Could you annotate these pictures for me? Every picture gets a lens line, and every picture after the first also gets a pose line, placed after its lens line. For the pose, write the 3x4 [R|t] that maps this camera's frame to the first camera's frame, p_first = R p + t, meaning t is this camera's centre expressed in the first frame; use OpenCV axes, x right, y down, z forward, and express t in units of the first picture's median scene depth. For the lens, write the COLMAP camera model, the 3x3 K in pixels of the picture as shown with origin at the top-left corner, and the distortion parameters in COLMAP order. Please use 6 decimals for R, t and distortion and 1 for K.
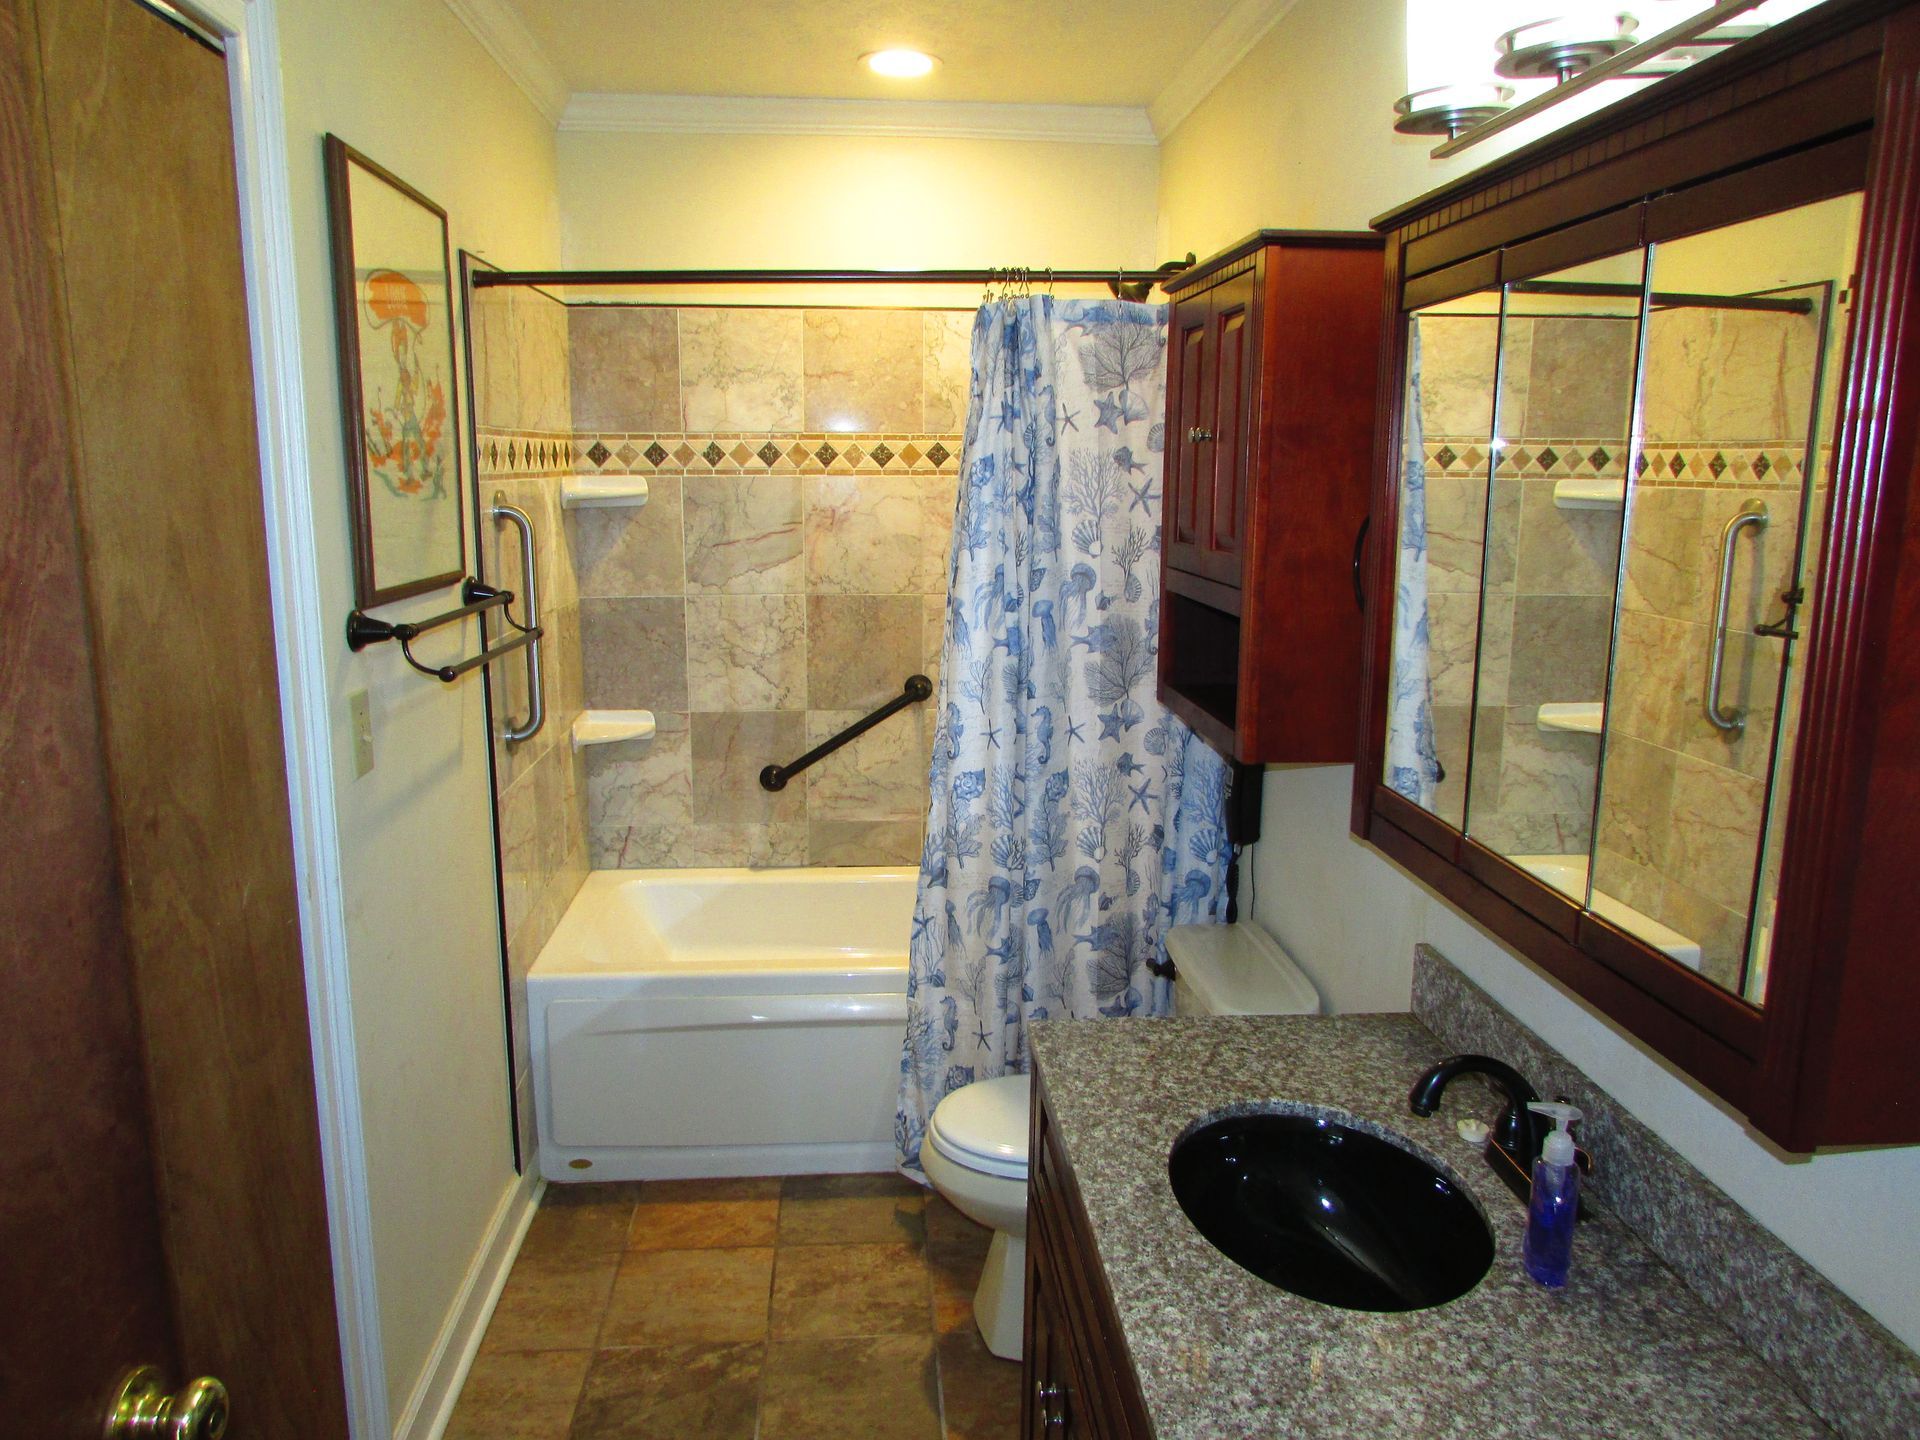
lens RADIAL K [[1381.5, 0, 971.0], [0, 1381.5, 733.9], [0, 0, 1]] dist [-0.021406, 0.003075]
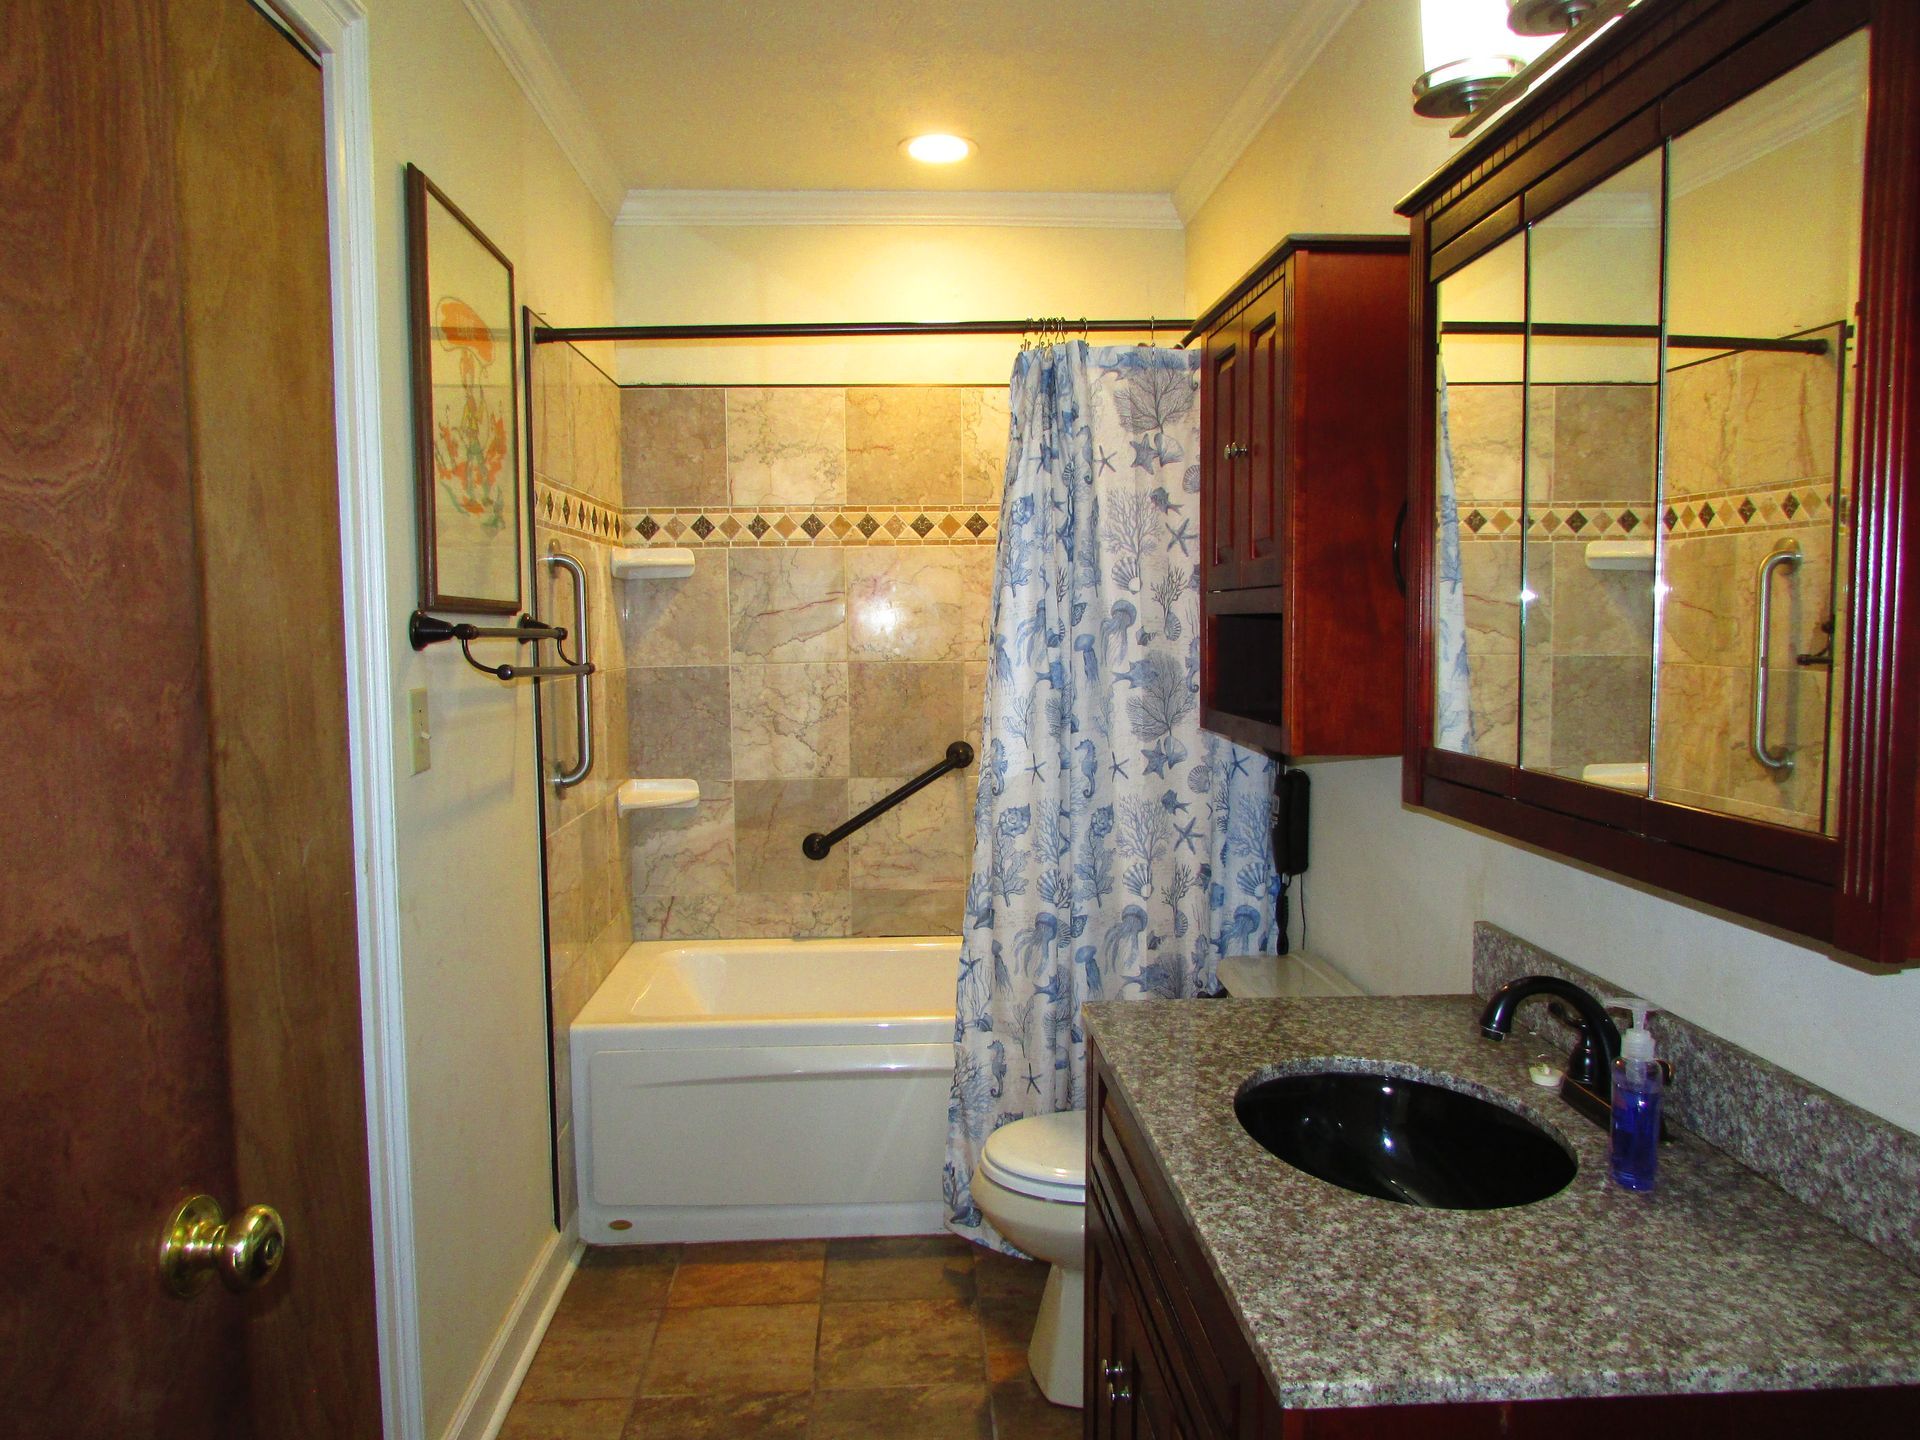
lens RADIAL K [[1381.5, 0, 972.8], [0, 1381.5, 730.6], [0, 0, 1]] dist [-0.021406, 0.003075]
pose [[0.999646, -0.014960, -0.022017, -0.008494], [0.012338, 0.993315, -0.114772, 0.087021], [0.023586, 0.114460, 0.993148, -0.001174]]
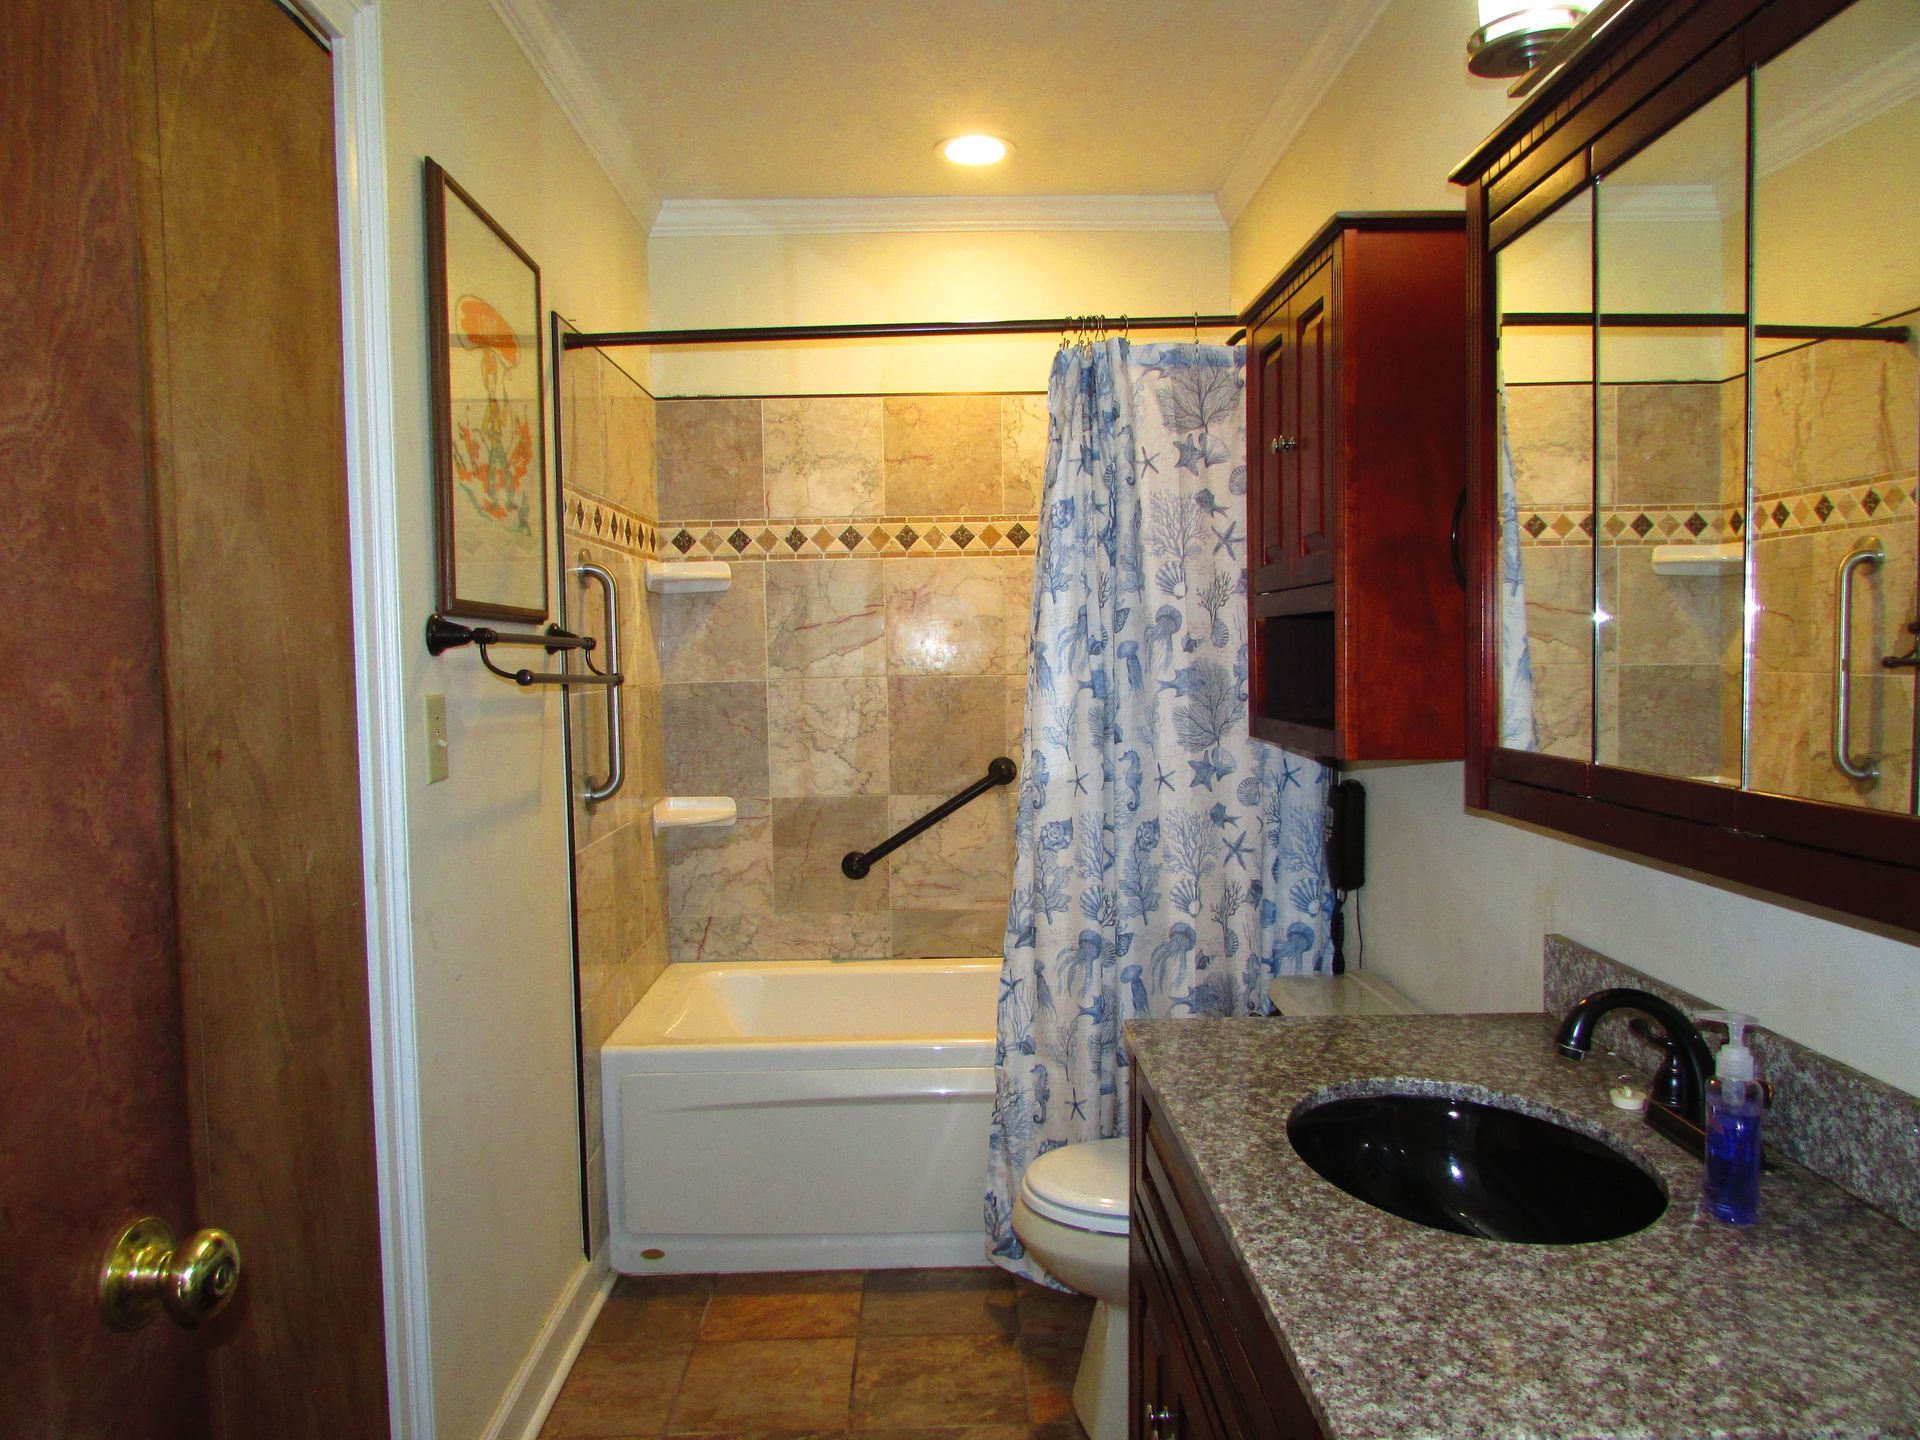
lens RADIAL K [[1381.5, 0, 971.6], [0, 1381.5, 730.8], [0, 0, 1]] dist [-0.021406, 0.003075]
pose [[0.998021, -0.021305, -0.059162, -0.001706], [0.013134, 0.990731, -0.135205, 0.094993], [0.061494, 0.134161, 0.989050, 0.033880]]
